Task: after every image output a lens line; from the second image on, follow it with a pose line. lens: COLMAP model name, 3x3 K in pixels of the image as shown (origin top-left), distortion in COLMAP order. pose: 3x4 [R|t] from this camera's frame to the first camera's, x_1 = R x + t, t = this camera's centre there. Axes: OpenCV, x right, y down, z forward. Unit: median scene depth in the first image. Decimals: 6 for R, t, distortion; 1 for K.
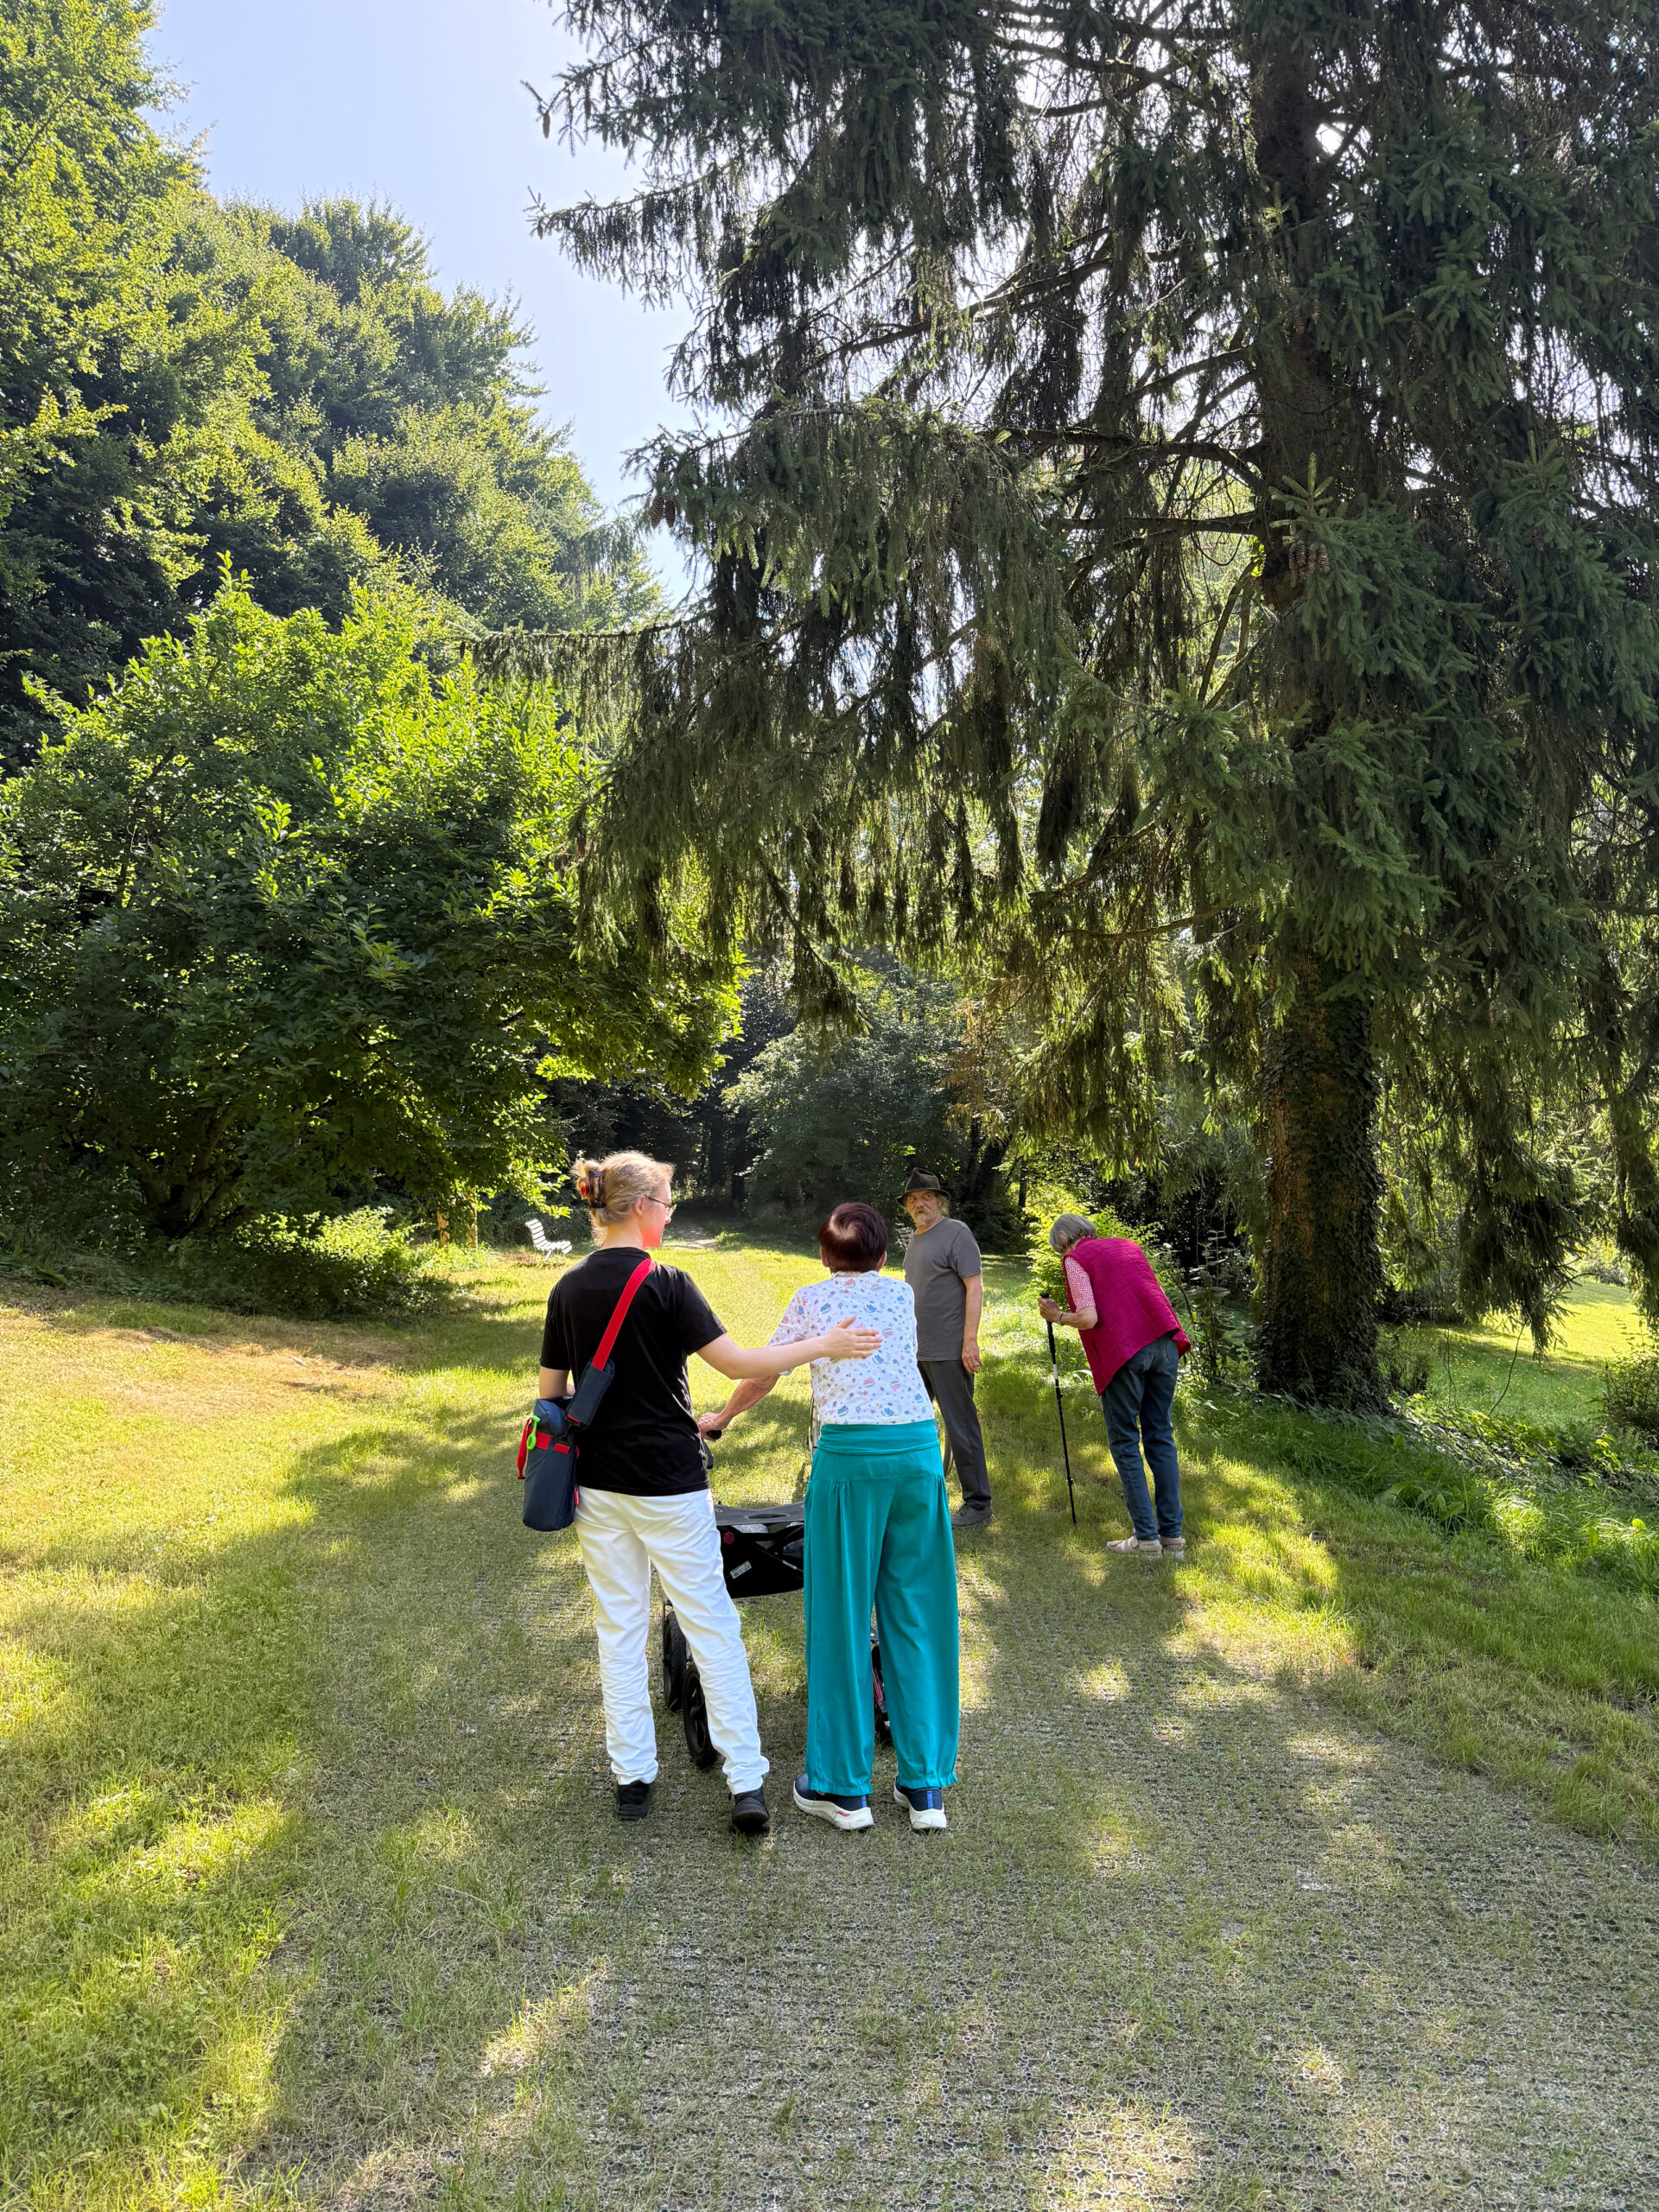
lens RADIAL K [[1547.5, 0, 836.0], [0, 1547.5, 1108.1], [0, 0, 1]] dist [0.022783, -0.027162]
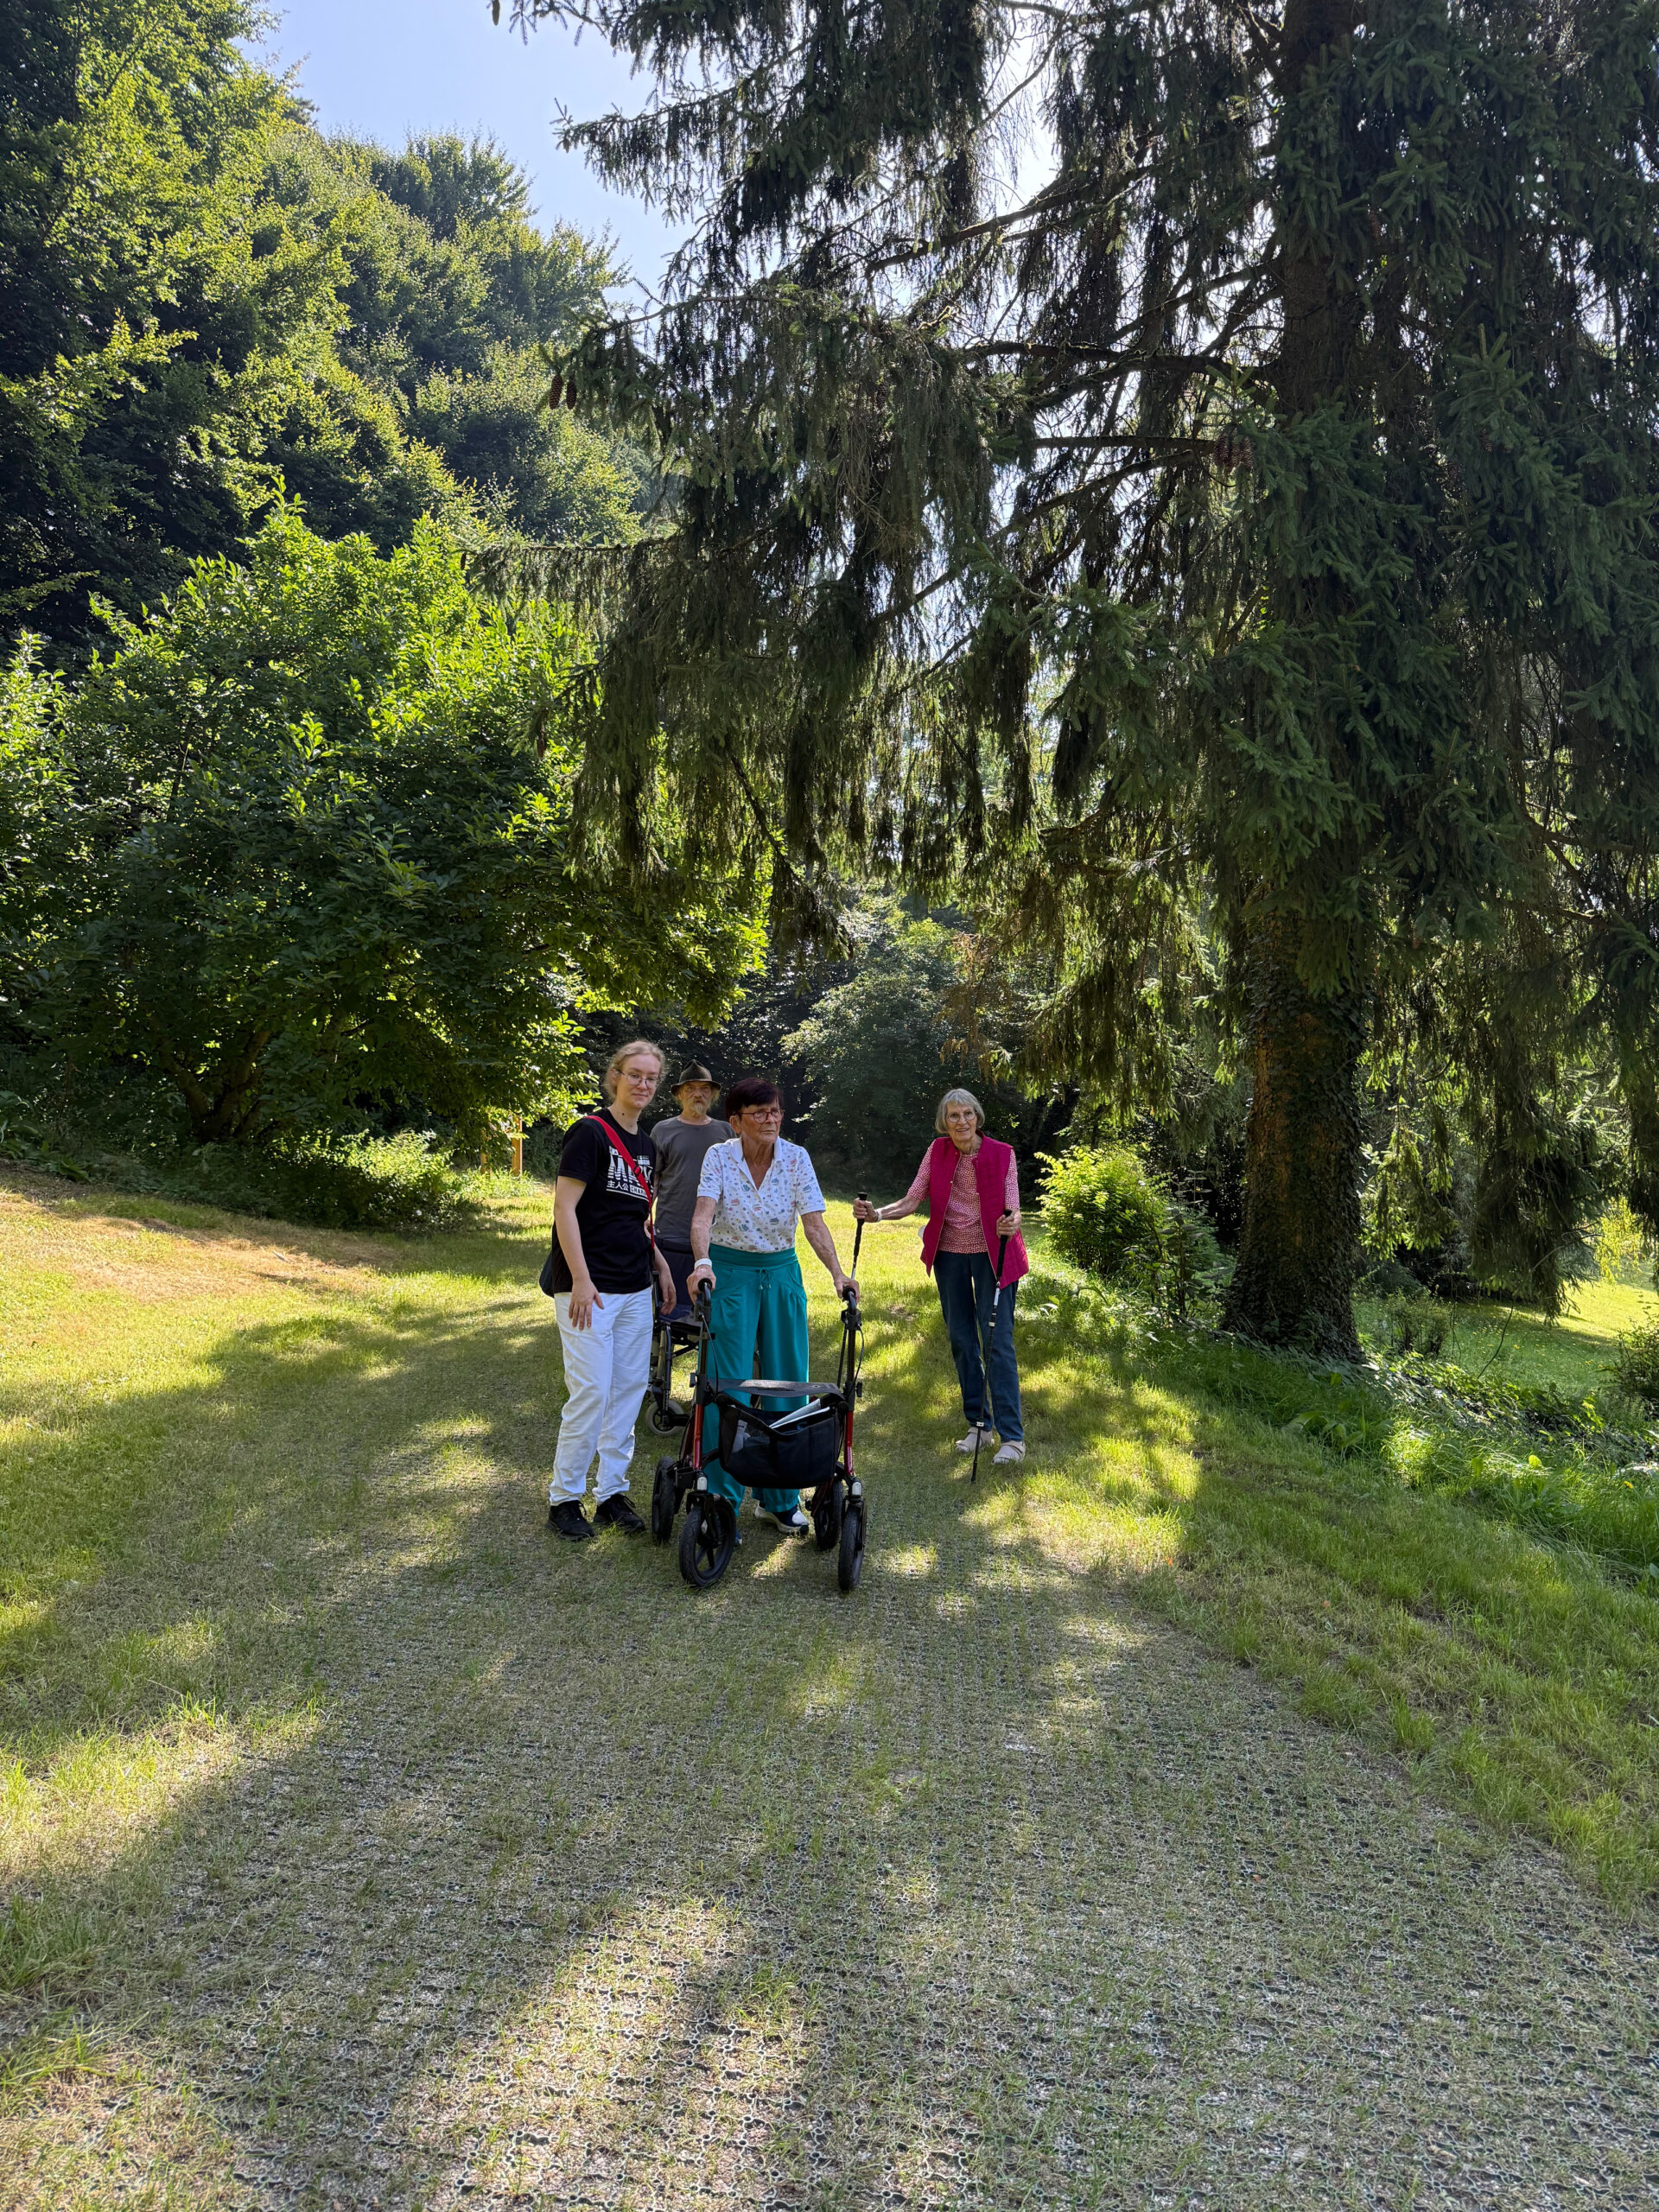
lens RADIAL K [[1547.5, 0, 816.6], [0, 1547.5, 1109.7], [0, 0, 1]] dist [0.022783, -0.027162]
pose [[0.996687, 0.040822, -0.070340, 0.055012], [-0.038900, 0.998837, 0.028487, 0.016327], [0.071421, -0.025656, 0.997116, 0.001385]]
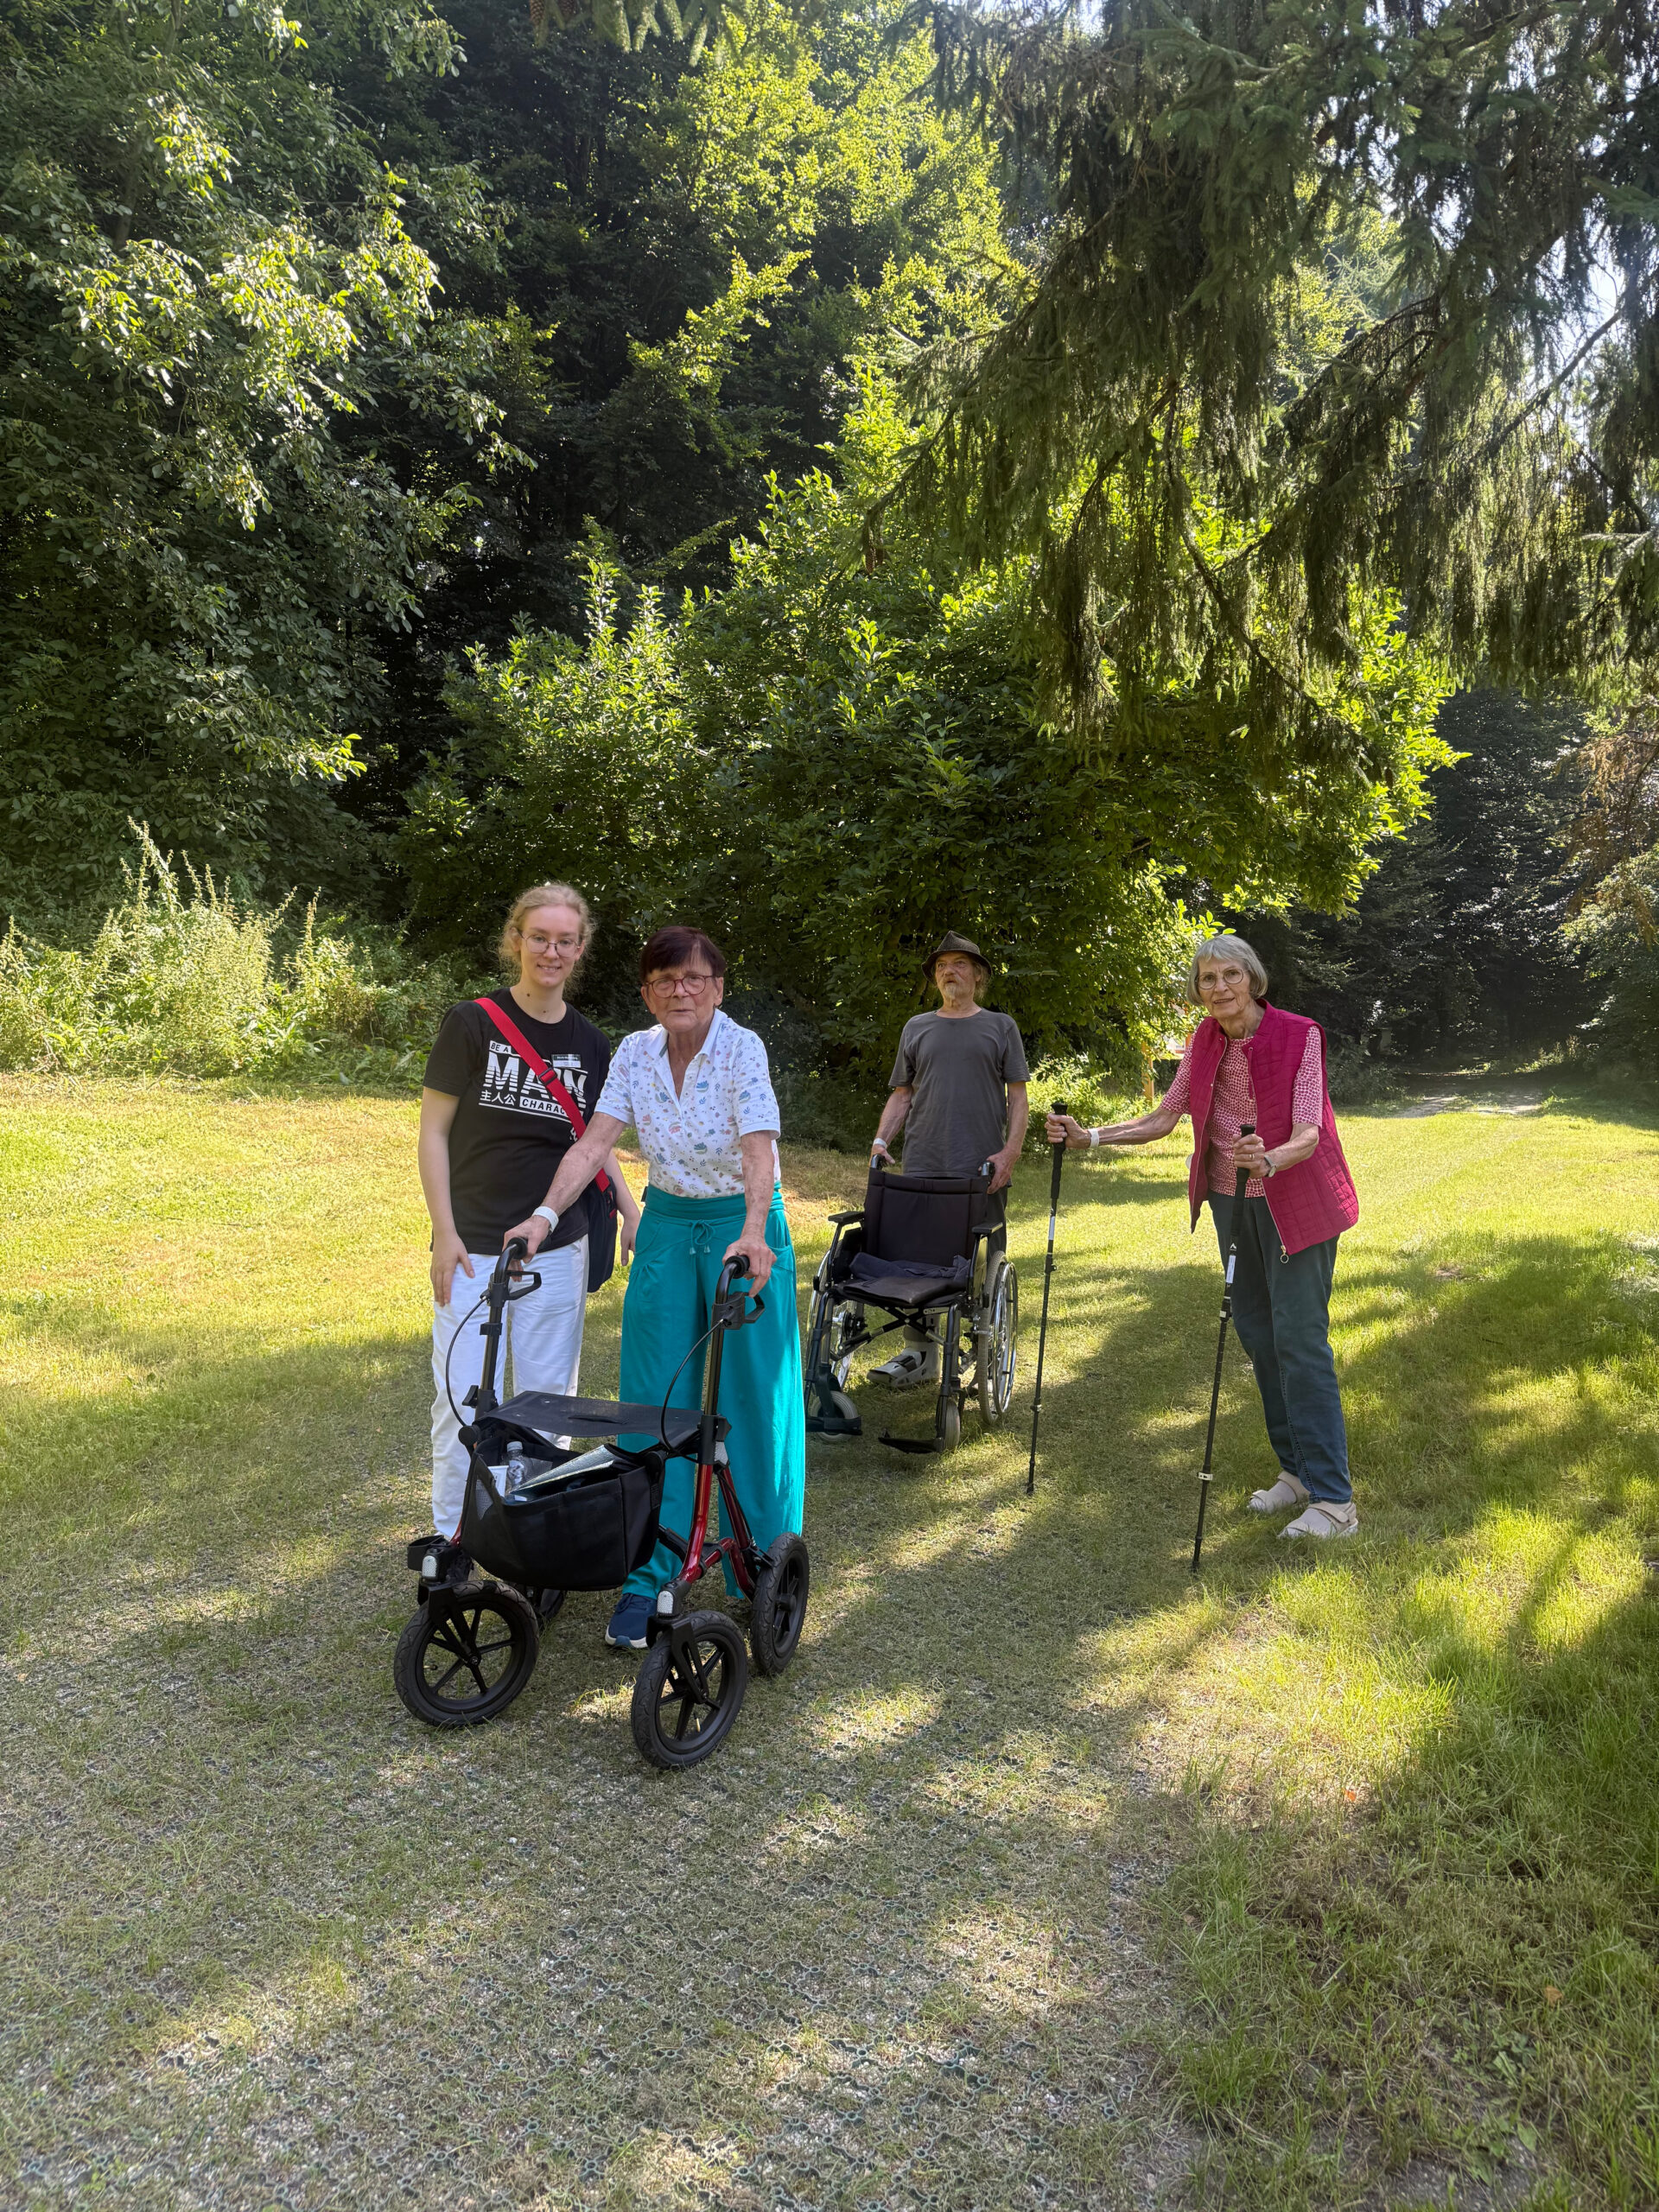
lens RADIAL K [[1547.5, 0, 819.5], [0, 1547.5, 1125.4], [0, 0, 1]] dist [0.022783, -0.027162]
pose [[0.832311, 0.027561, -0.553623, 0.159821], [0.025424, 0.995814, 0.087796, 0.029162], [0.553725, -0.087149, 0.828126, 0.170502]]
